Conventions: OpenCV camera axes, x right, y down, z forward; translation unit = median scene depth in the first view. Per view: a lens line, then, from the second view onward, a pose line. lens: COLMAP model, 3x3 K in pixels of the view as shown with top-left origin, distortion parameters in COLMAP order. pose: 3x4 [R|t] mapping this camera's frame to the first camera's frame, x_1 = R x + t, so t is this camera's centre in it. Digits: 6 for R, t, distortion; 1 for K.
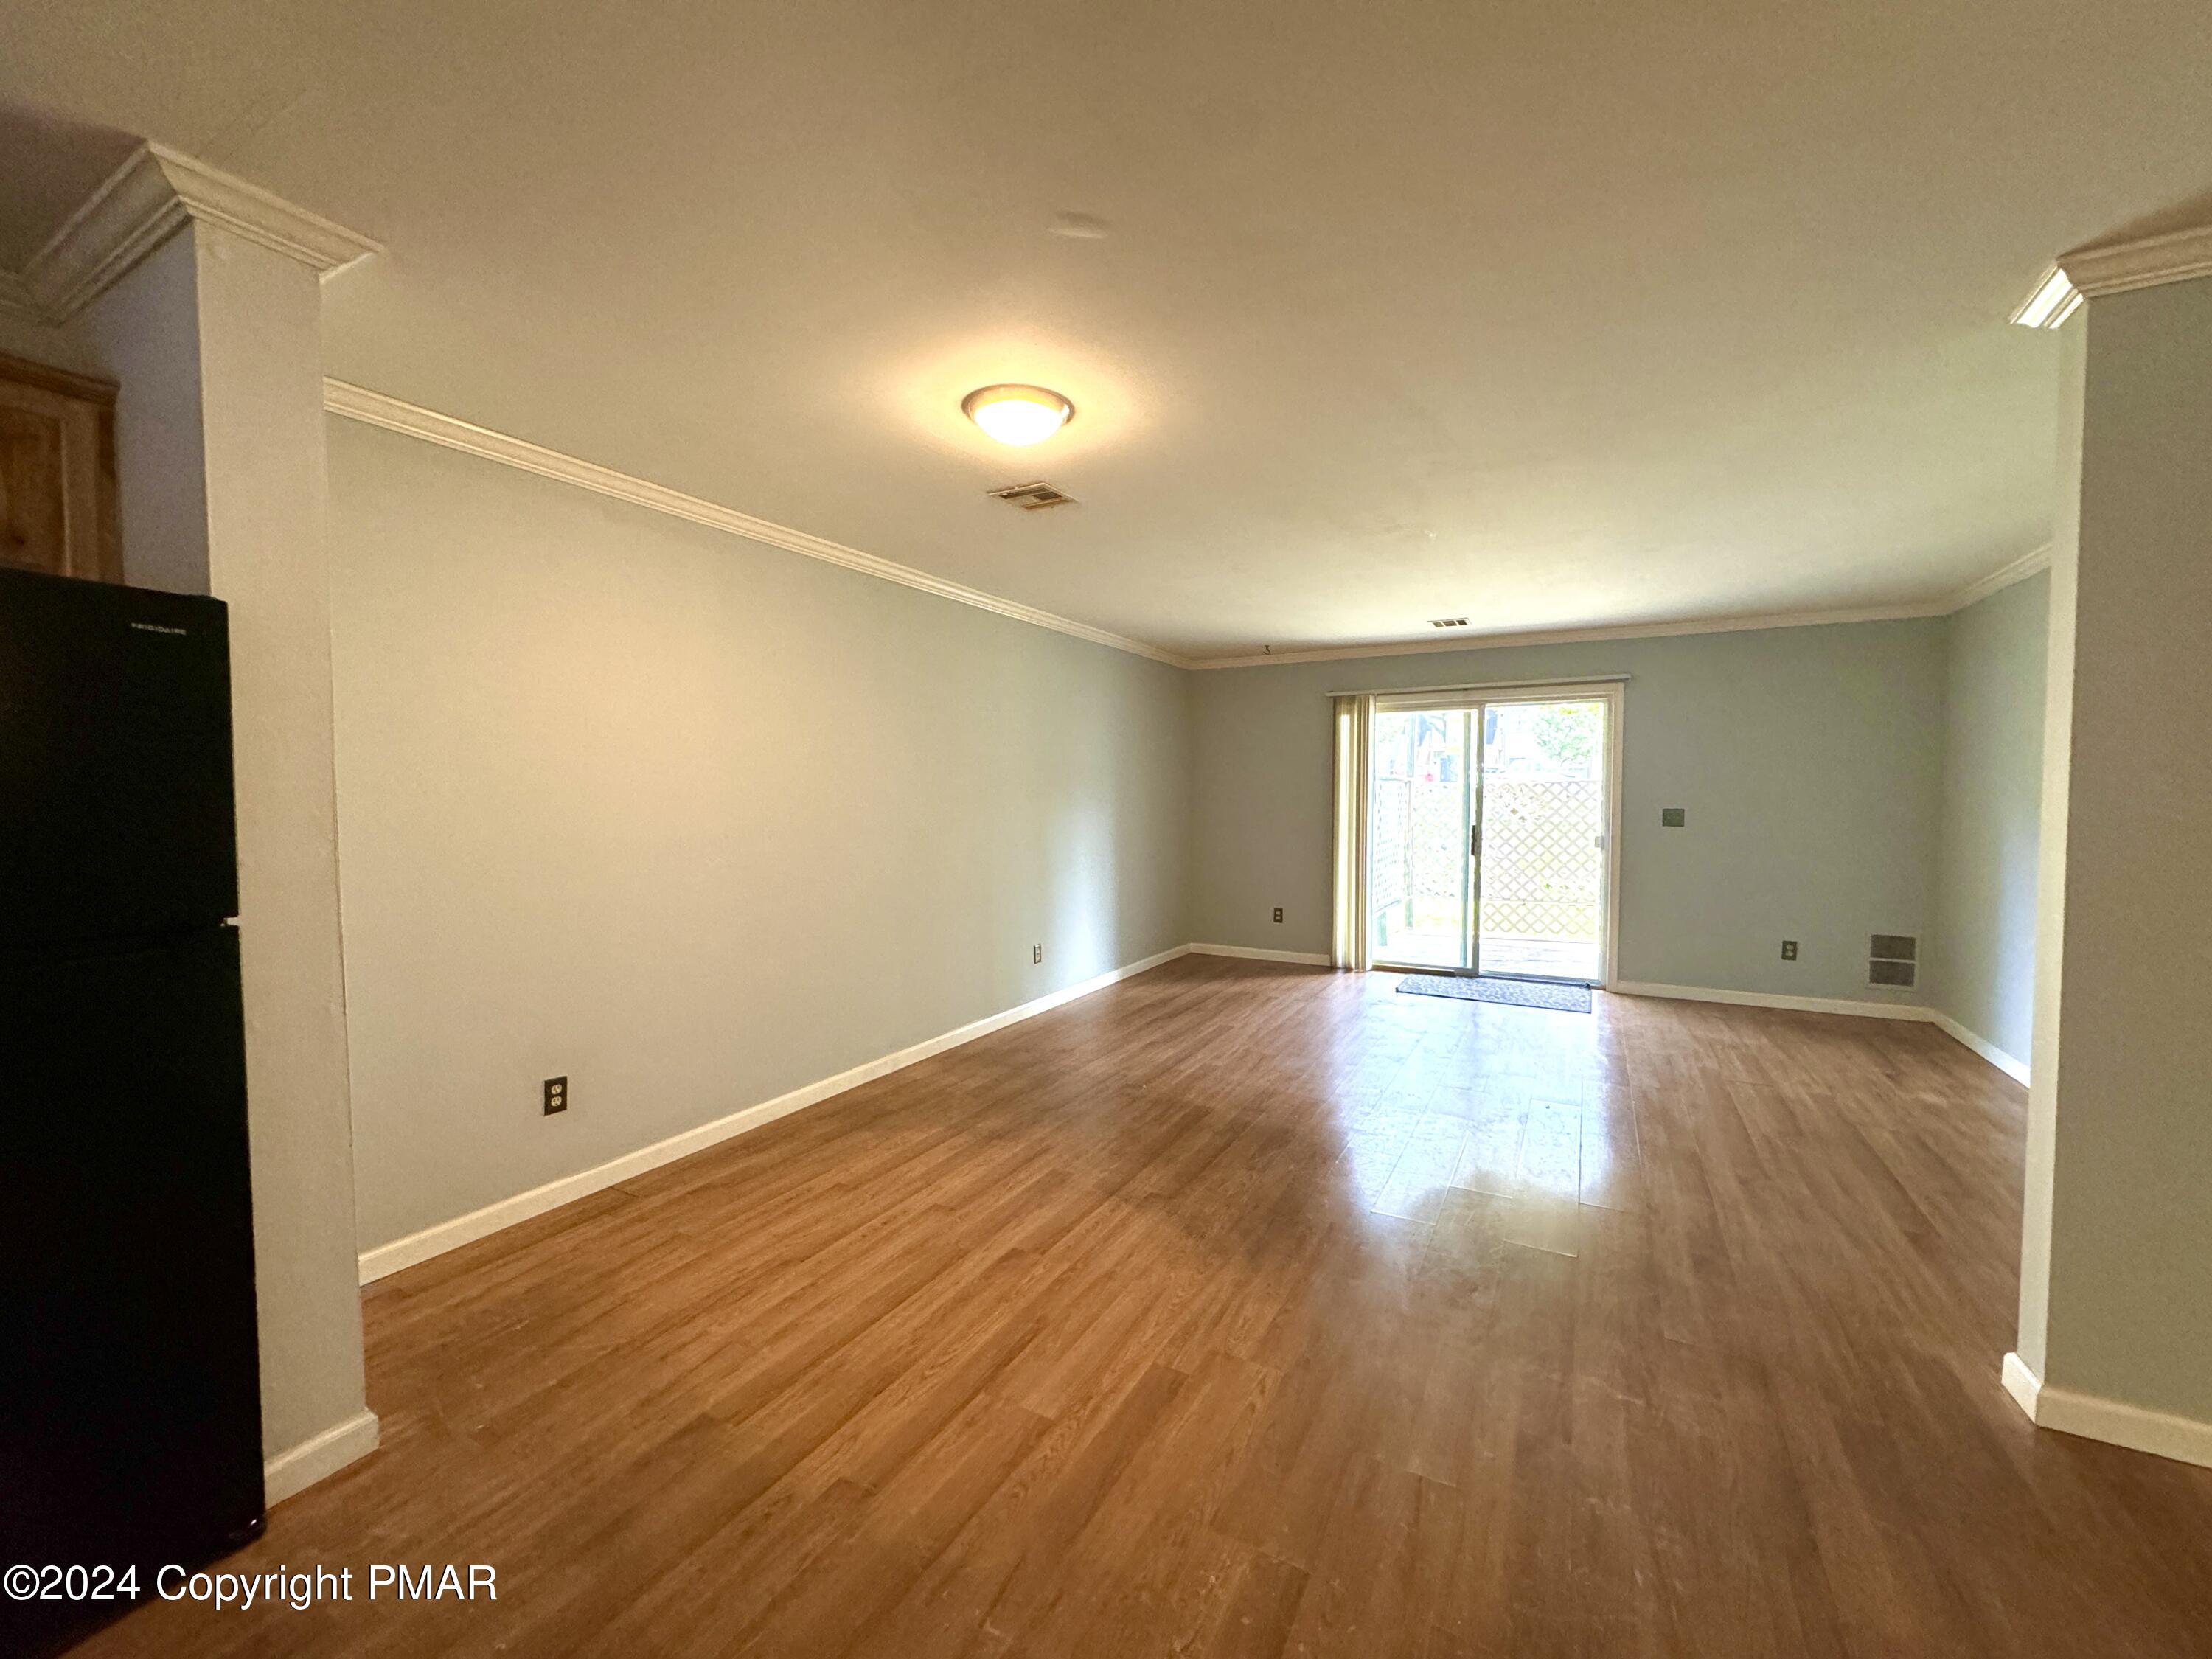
lens RADIAL K [[878.1, 0, 1109.3], [0, 878.1, 826.4], [0, 0, 1]] dist [-0.002984, 0.000040]
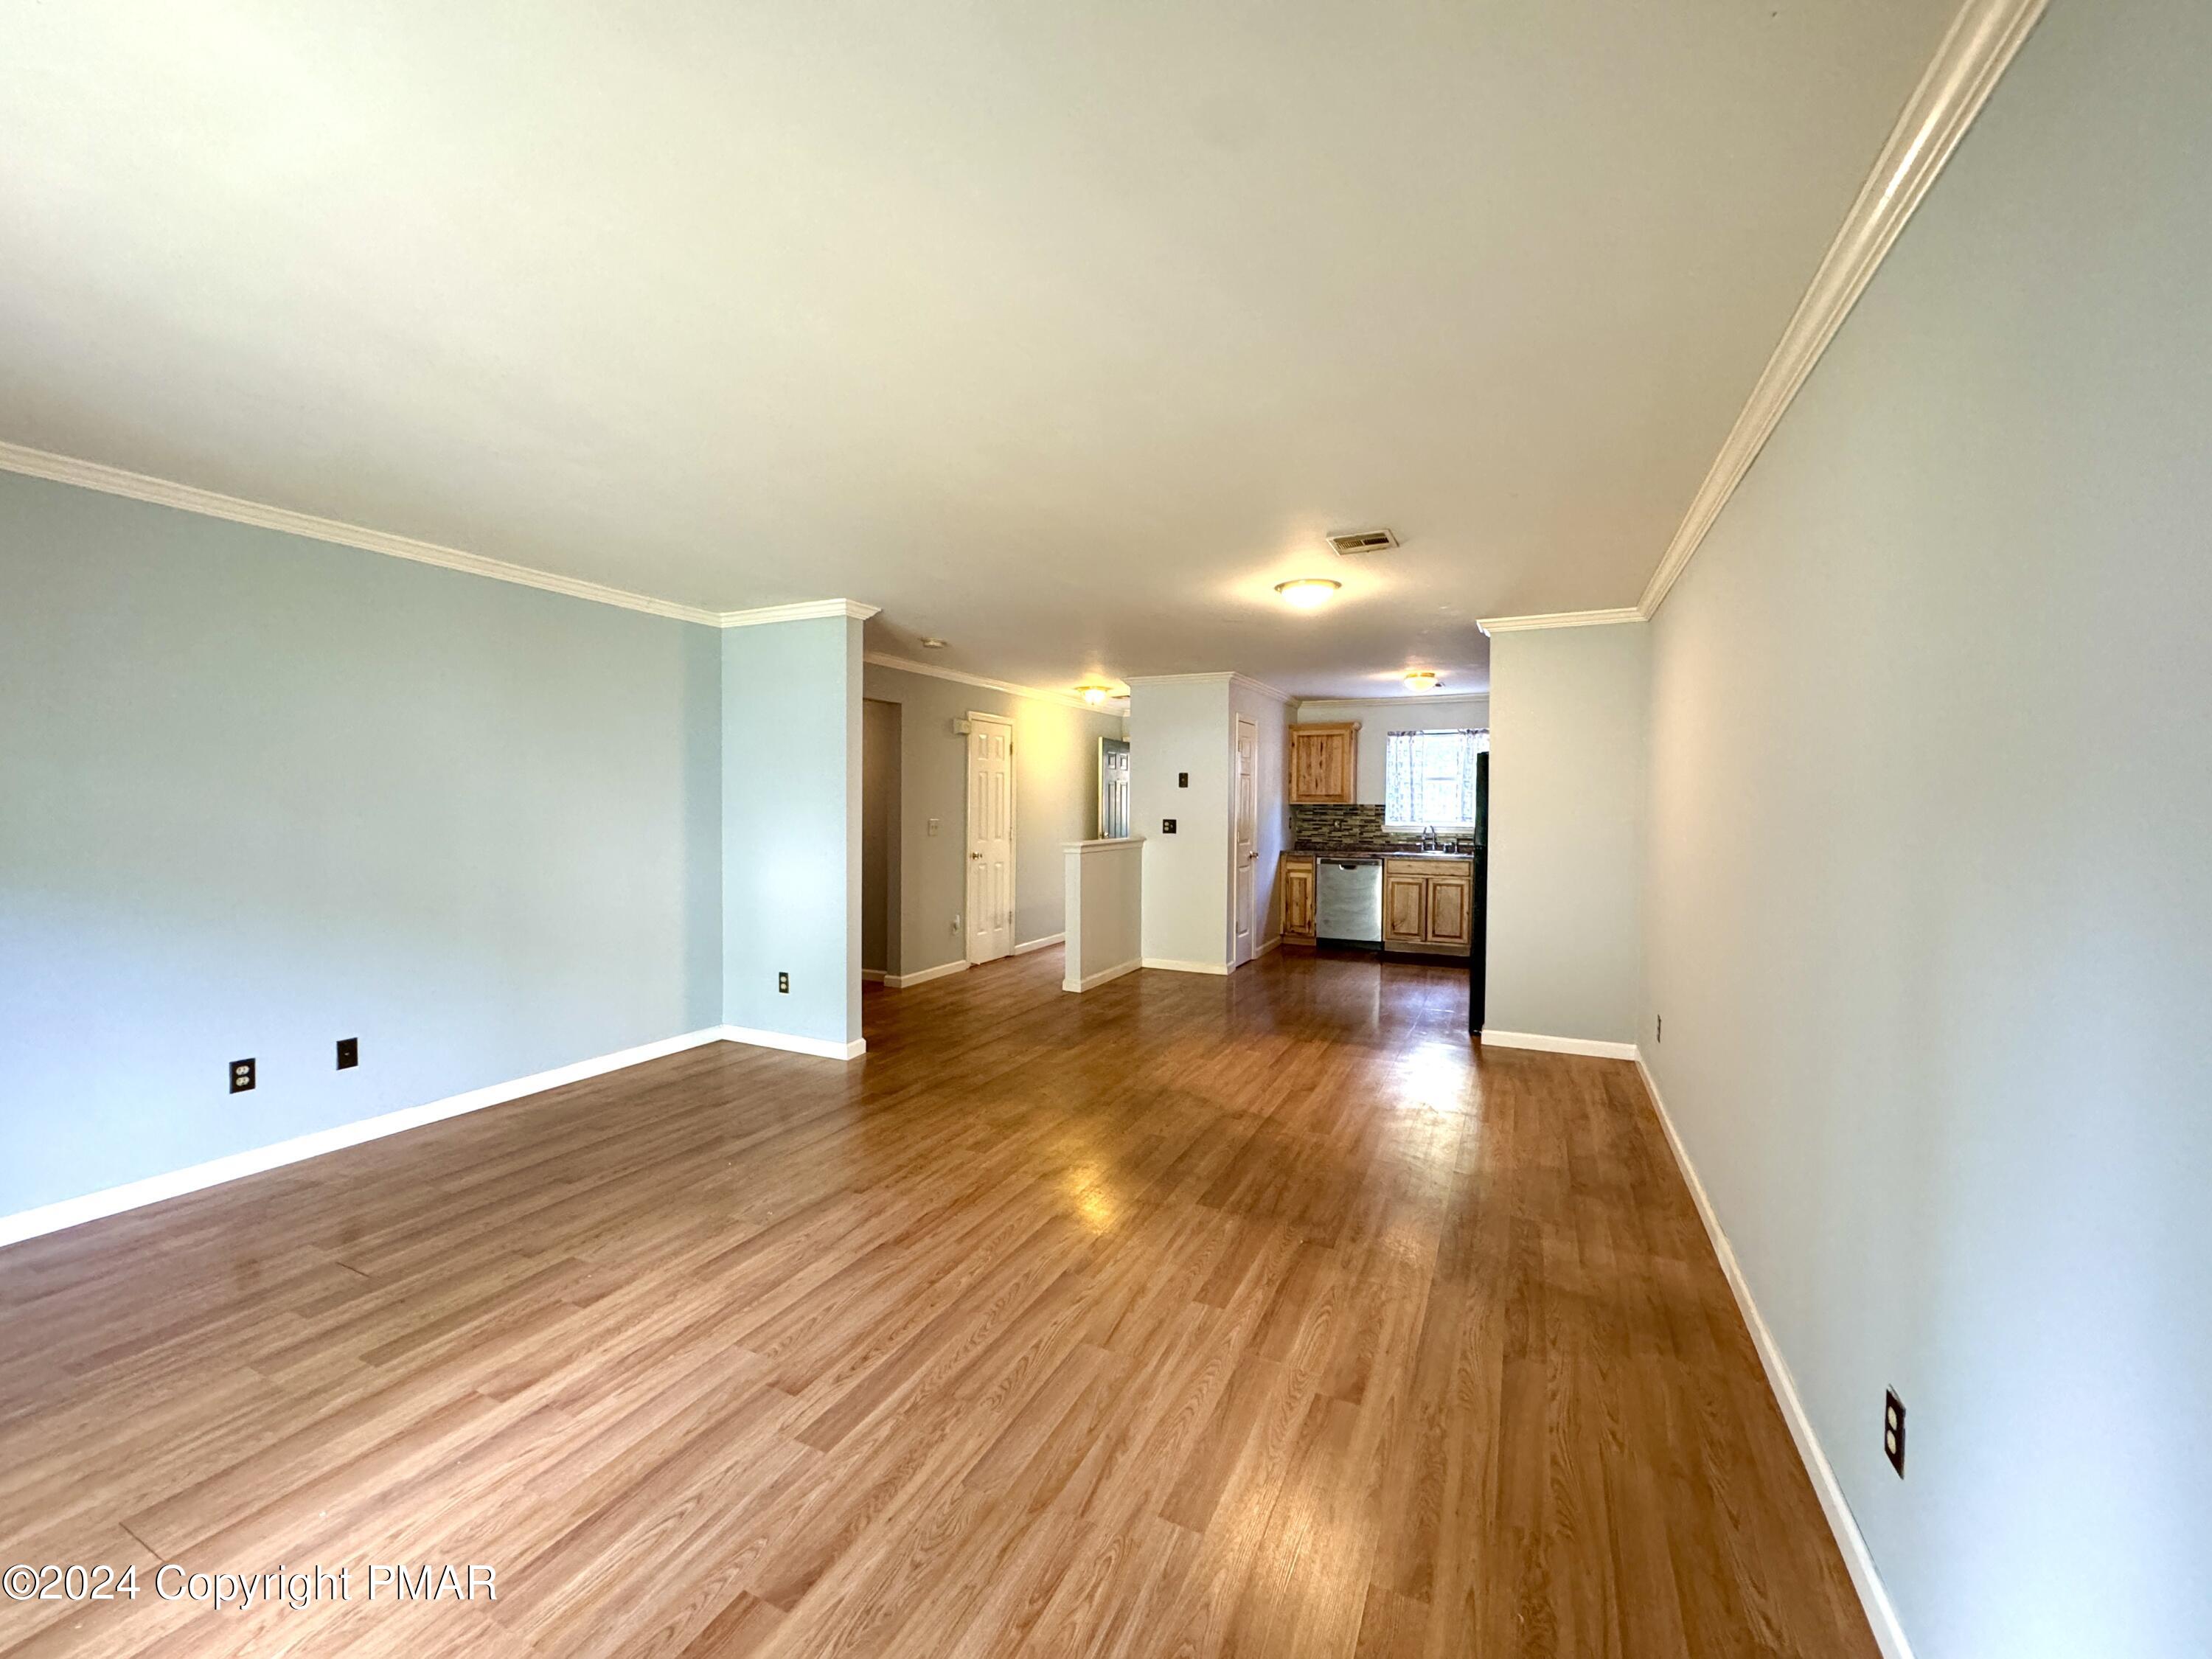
lens RADIAL K [[878.1, 0, 1108.7], [0, 878.1, 823.4], [0, 0, 1]] dist [-0.002984, 0.000040]
pose [[-0.998515, -0.005369, -0.054207, 0.234865], [-0.008725, 0.998046, 0.061865, -0.072031], [0.053769, 0.062246, -0.996611, 1.697545]]
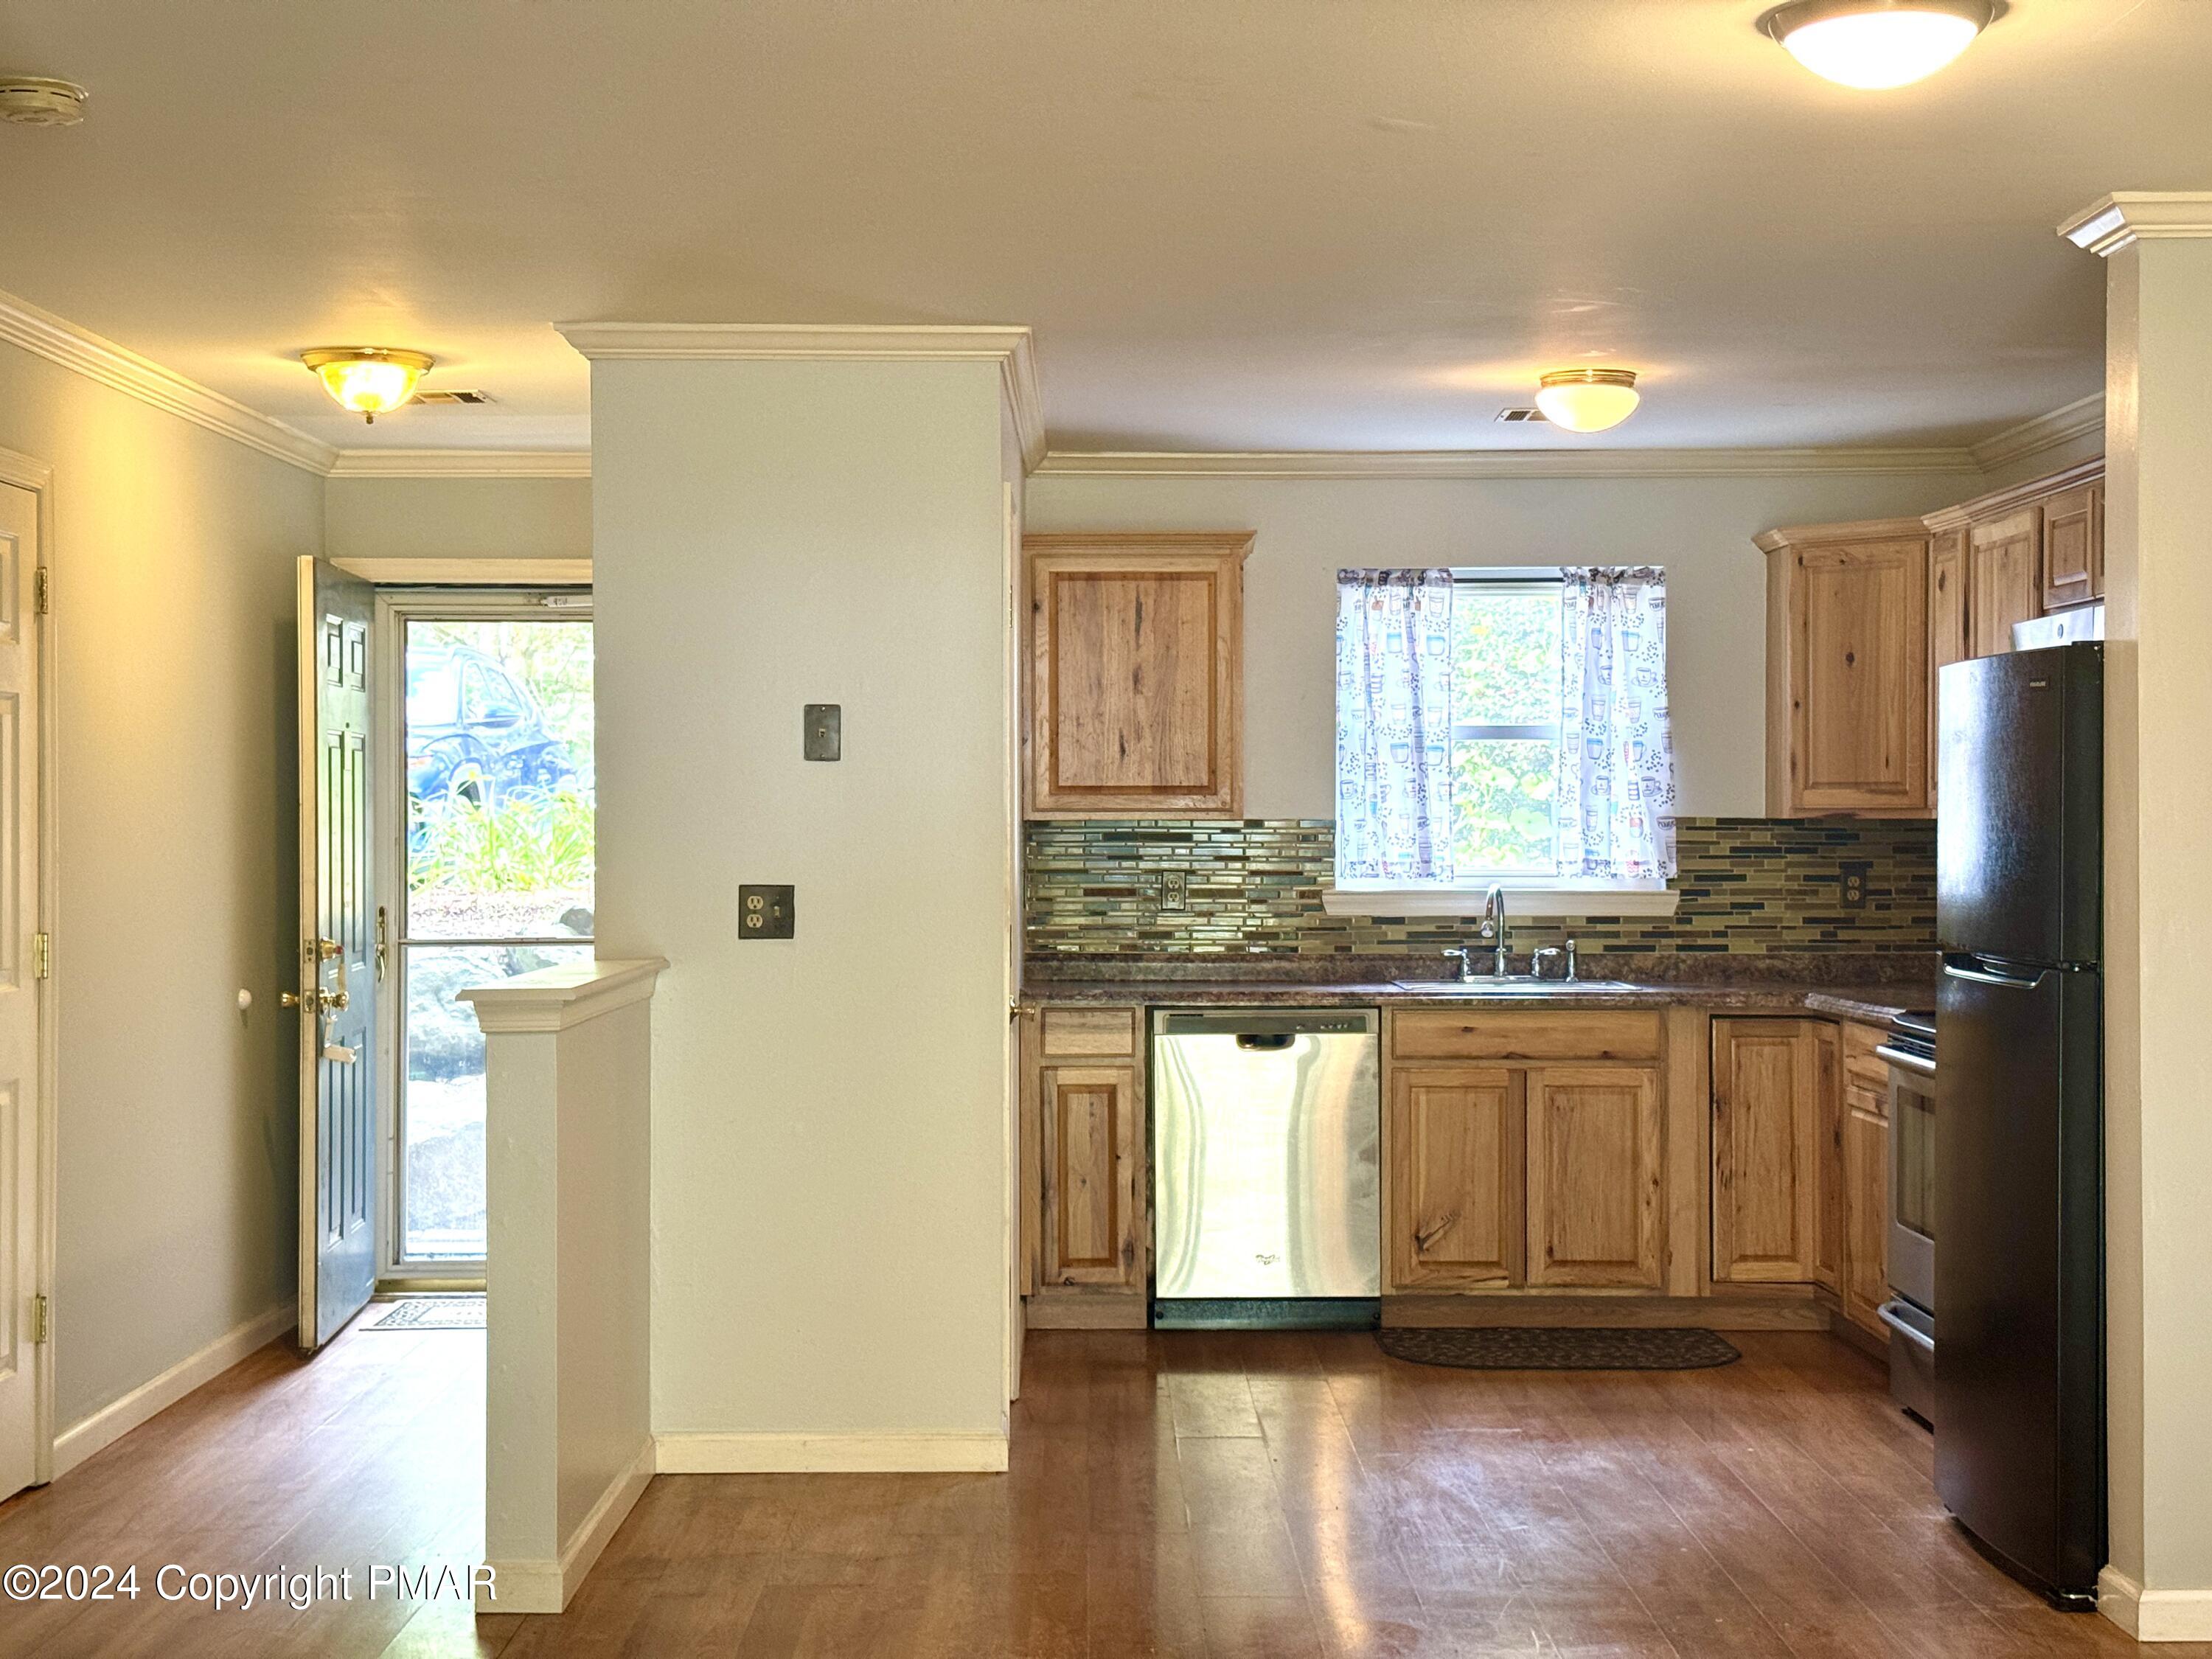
lens RADIAL K [[3066.9, 0, 1099.8], [0, 3066.9, 829.8], [0, 0, 1]] dist [0.110677, 0.000000]
pose [[-0.878984, 0.002026, -0.476846, 0.641690], [-0.019097, 0.999039, 0.039446, -0.065723], [0.476468, 0.043779, -0.878101, 1.406522]]
